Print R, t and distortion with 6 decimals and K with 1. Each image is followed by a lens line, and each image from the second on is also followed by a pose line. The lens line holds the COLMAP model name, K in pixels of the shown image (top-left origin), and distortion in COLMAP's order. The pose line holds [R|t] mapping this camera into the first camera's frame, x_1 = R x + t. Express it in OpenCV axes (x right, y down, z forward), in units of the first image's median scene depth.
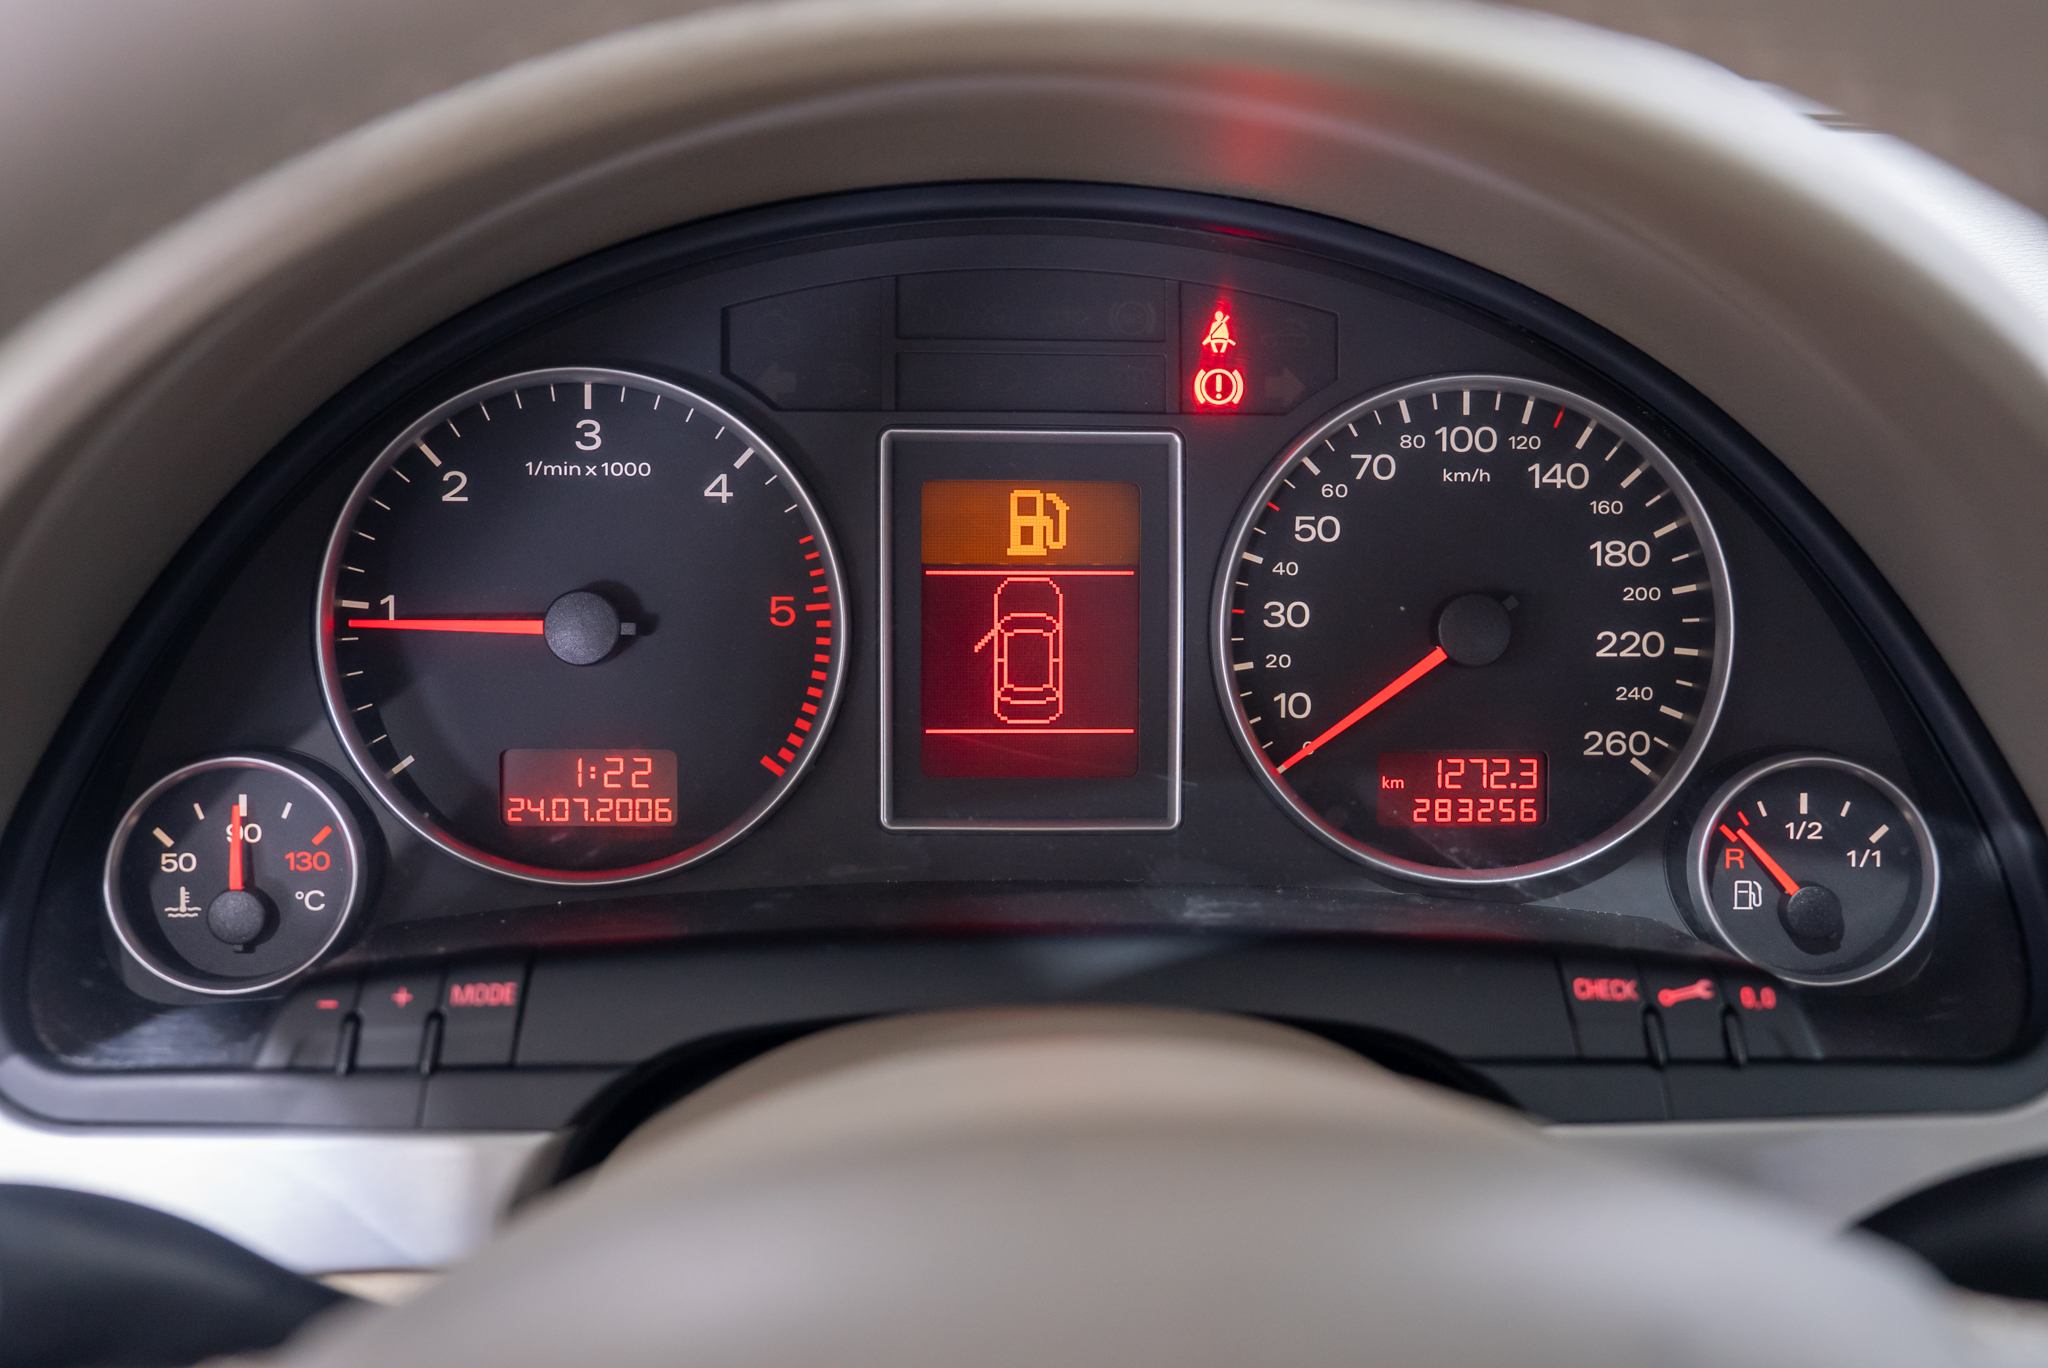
lens RADIAL K [[1867.1, 0, 1026.8], [0, 1867.1, 686.5], [0, 0, 1]] dist [-0.009521, 0.000000]
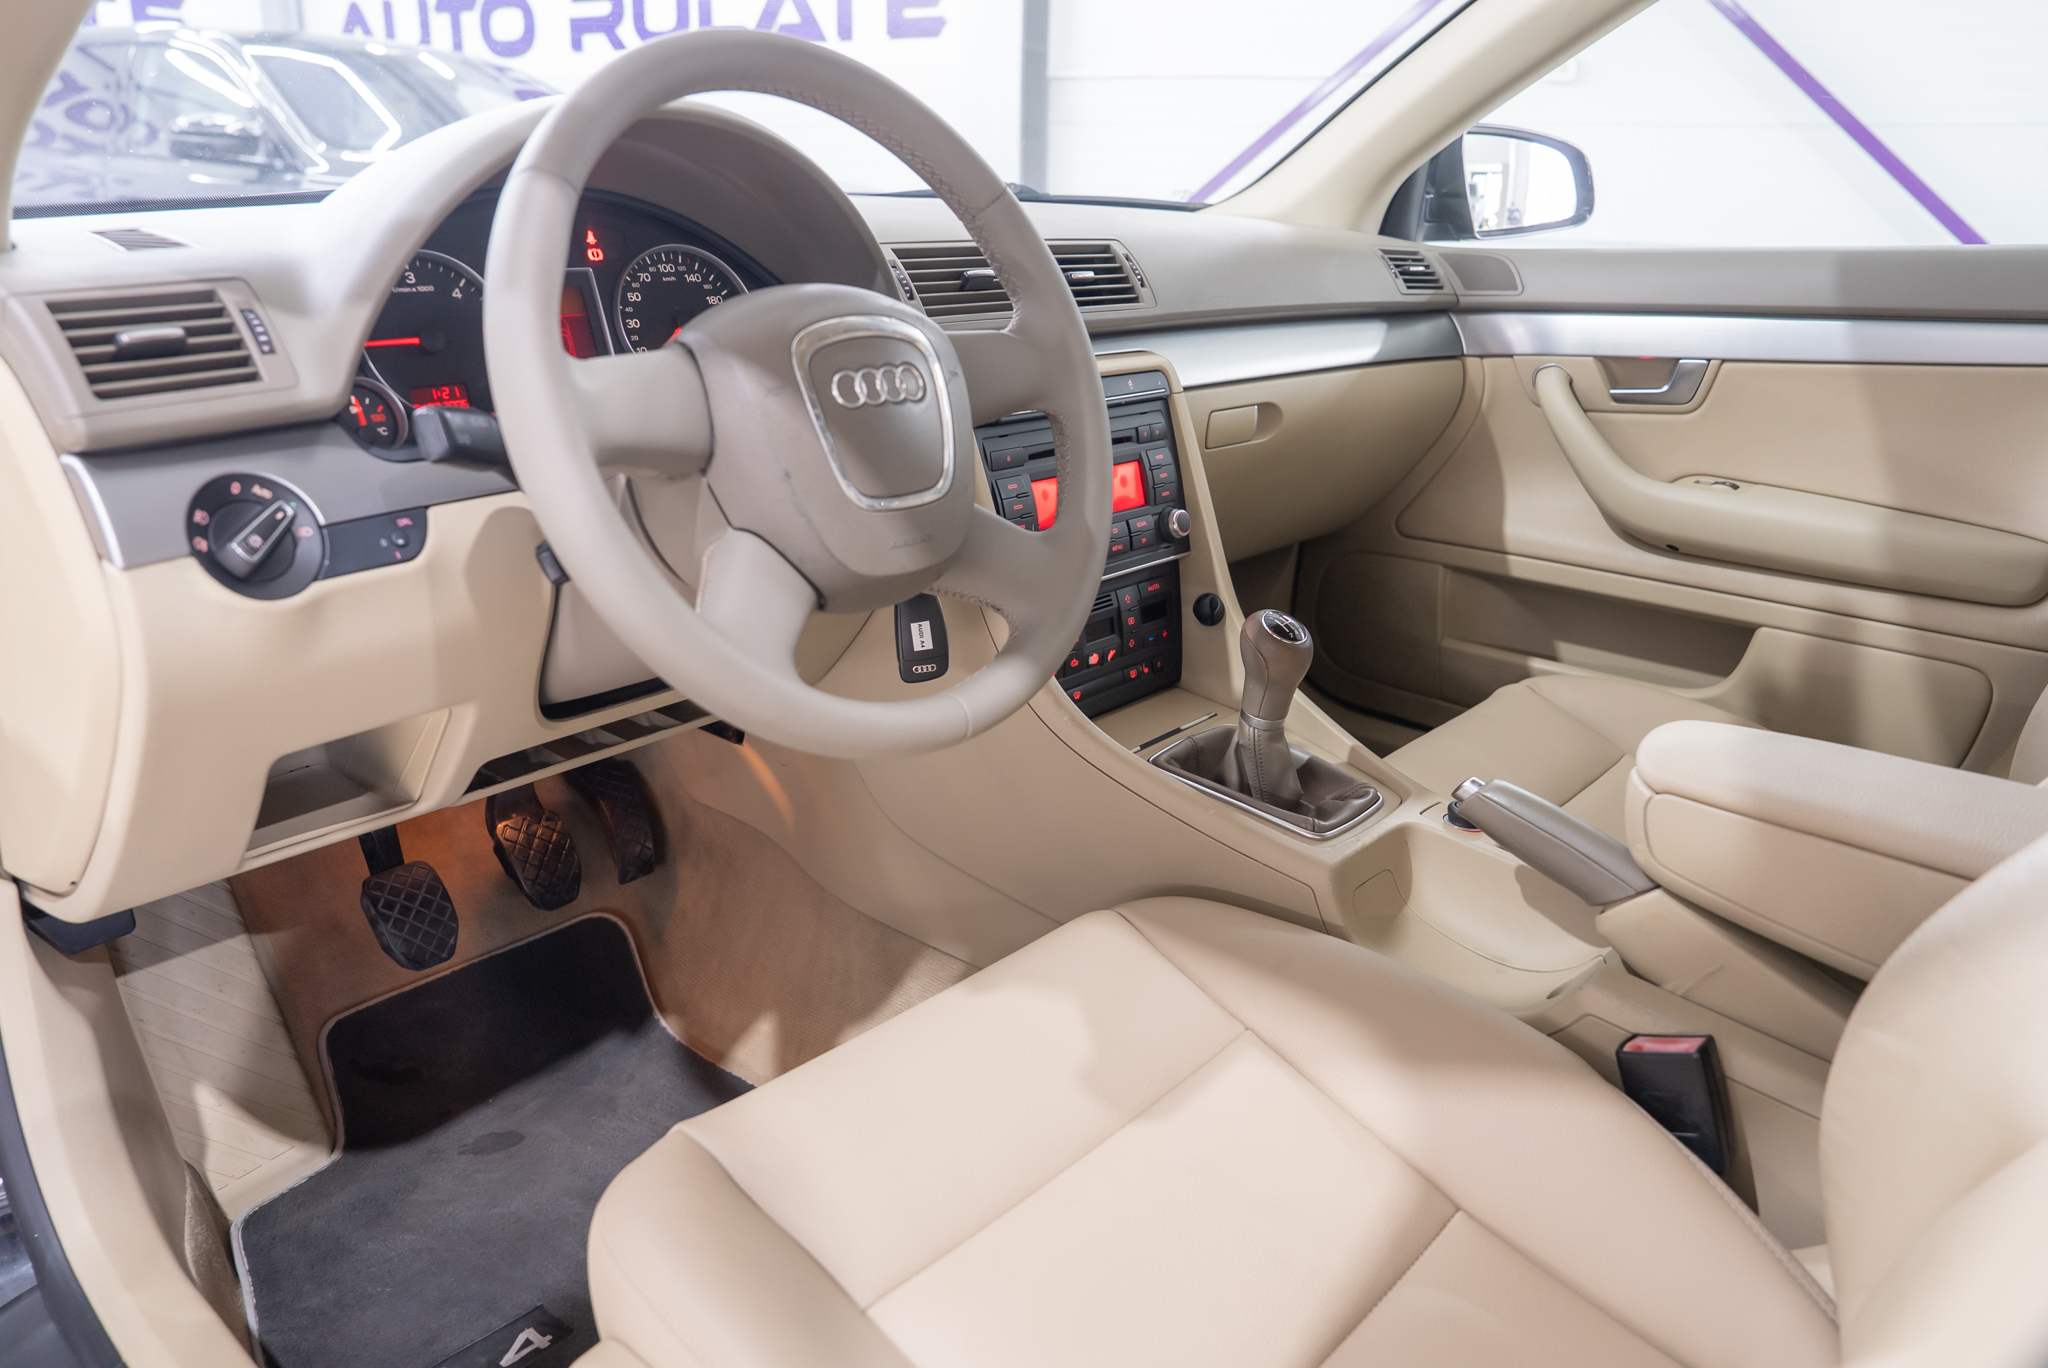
lens RADIAL K [[1471.8, 0, 1006.6], [0, 1471.8, 668.6], [0, 0, 1]] dist [-0.025193, 0.004510]
pose [[0.695306, -0.225328, 0.682478, -1.261002], [0.267014, 0.962605, 0.045782, 0.583894], [-0.667273, 0.150398, 0.729471, -1.162567]]
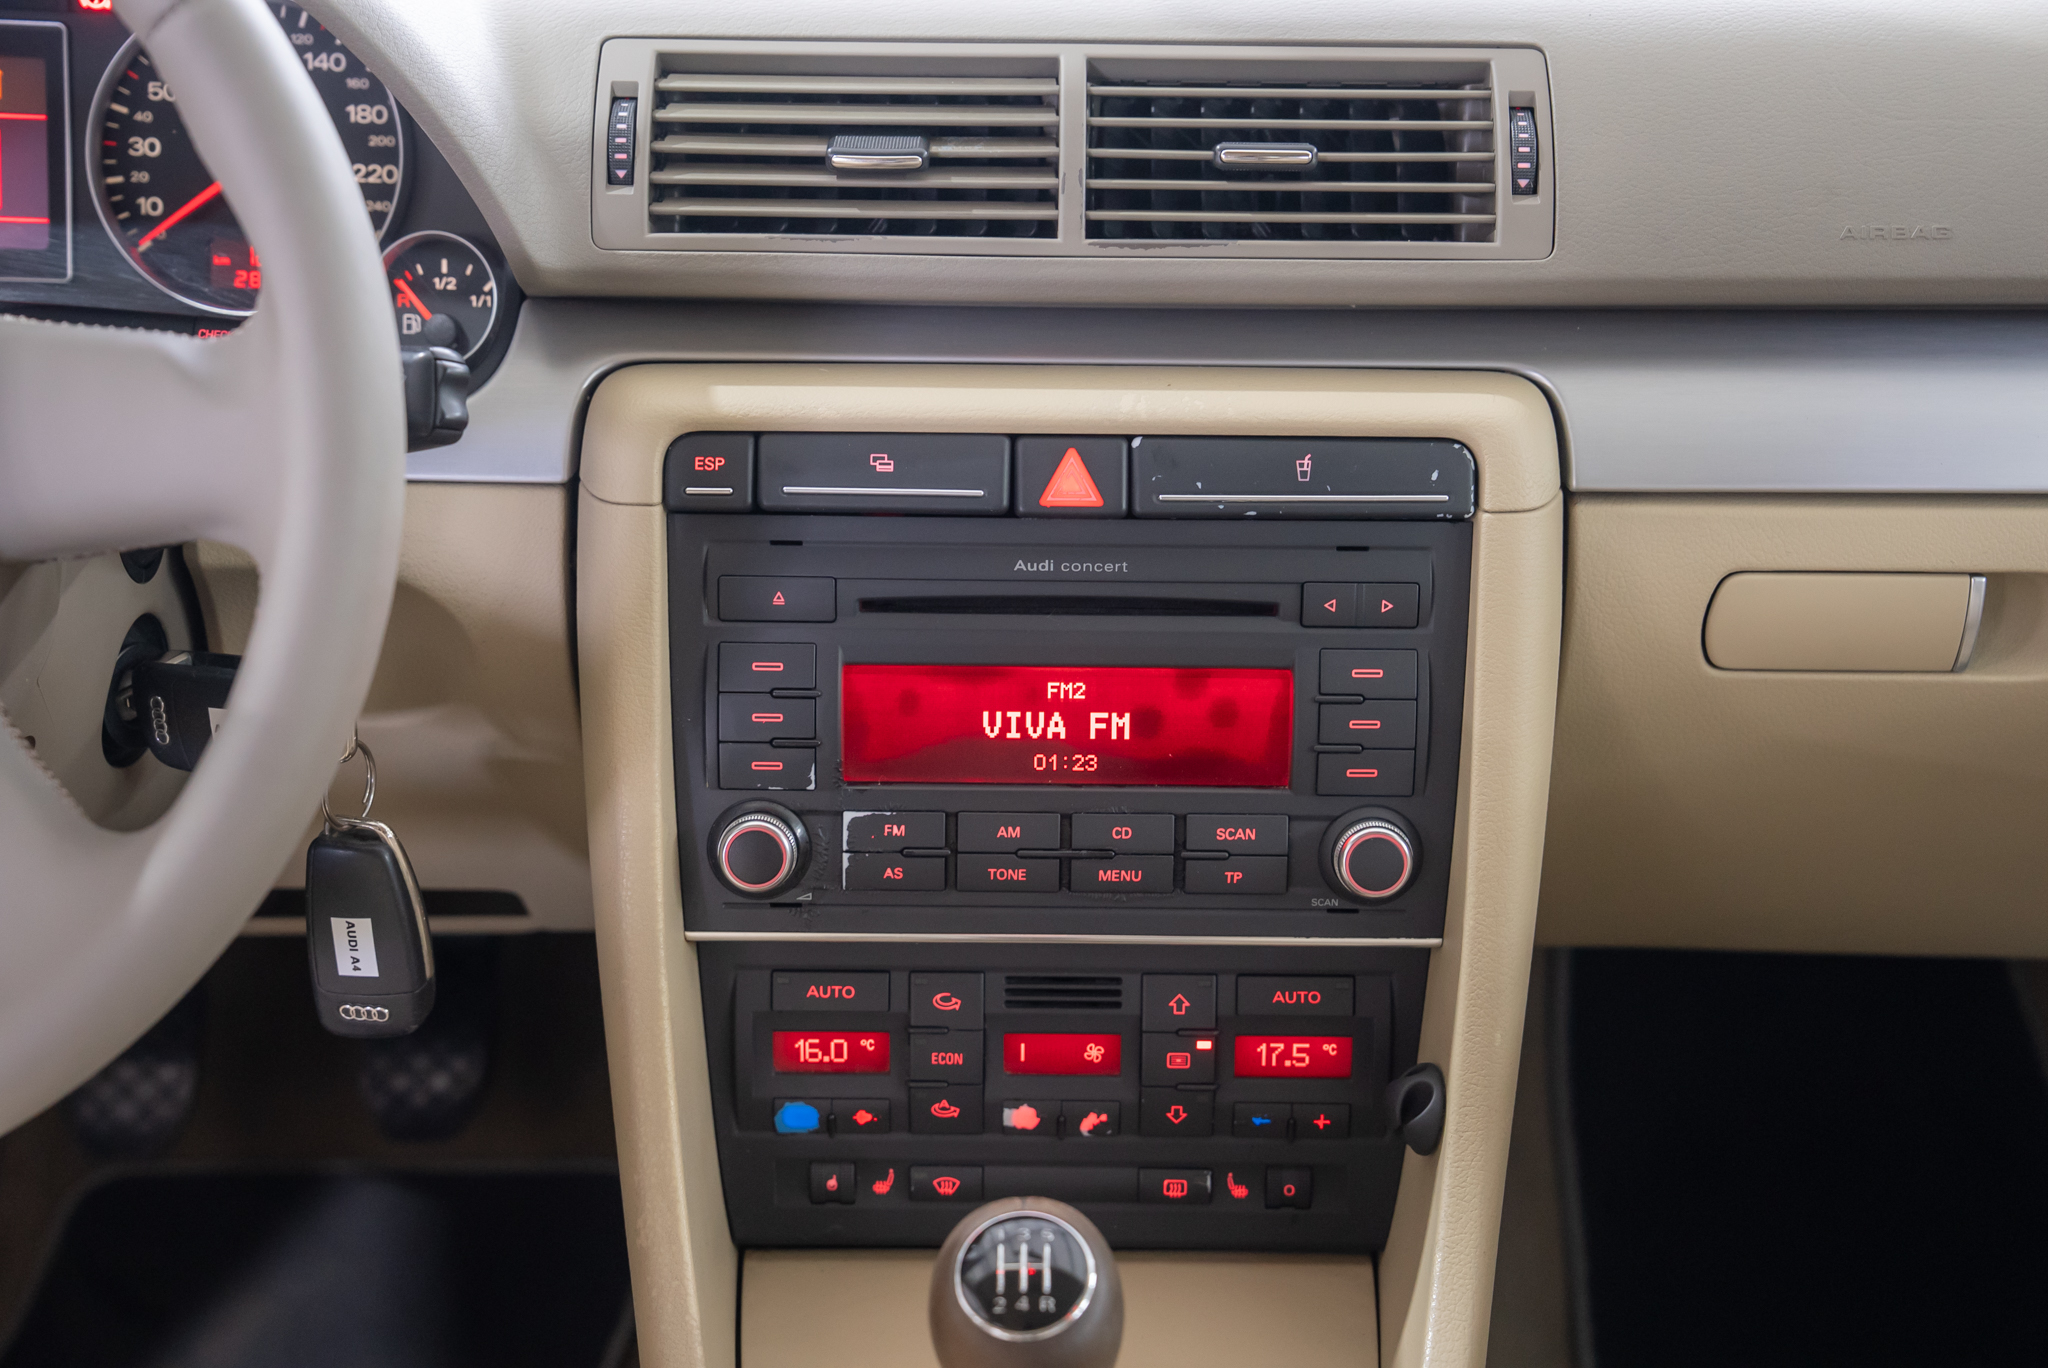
lens RADIAL K [[2707.9, 0, 1014.5], [0, 2707.9, 696.4], [0, 0, 1]] dist [0.205038, 0.000000]
pose [[0.998460, 0.014582, -0.053521, 0.998609], [-0.013190, 0.999568, 0.026260, 0.350785], [0.053880, -0.025514, 0.998221, -1.300998]]
